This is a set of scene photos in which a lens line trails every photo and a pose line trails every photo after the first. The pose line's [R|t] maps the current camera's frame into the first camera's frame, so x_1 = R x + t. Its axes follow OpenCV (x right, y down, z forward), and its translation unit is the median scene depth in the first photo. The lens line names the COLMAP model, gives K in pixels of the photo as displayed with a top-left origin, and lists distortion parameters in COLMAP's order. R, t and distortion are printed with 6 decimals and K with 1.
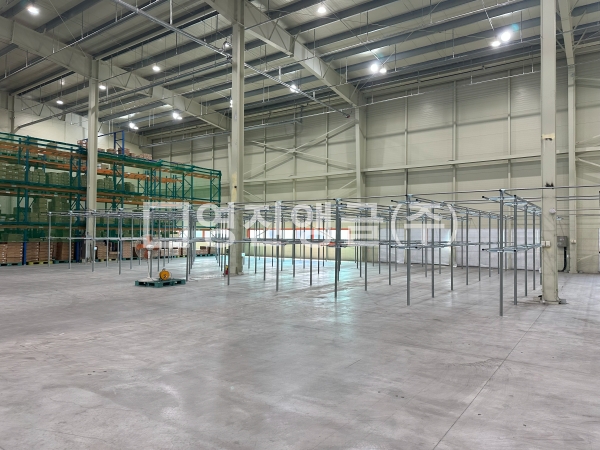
lens RADIAL K [[420.1, 0, 303.3], [0, 420.1, 223.7], [0, 0, 1]] dist [0.078120, -0.098422]
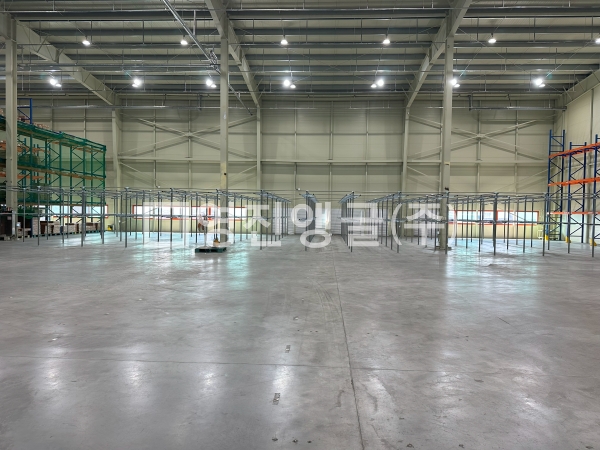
lens RADIAL K [[428.3, 0, 305.4], [0, 428.3, 226.1], [0, 0, 1]] dist [0.147821, -0.205288]
pose [[0.844369, -0.011305, 0.535642, -0.445609], [-0.022894, 0.998103, 0.057156, -0.008699], [-0.535272, -0.060524, 0.842509, -0.152242]]
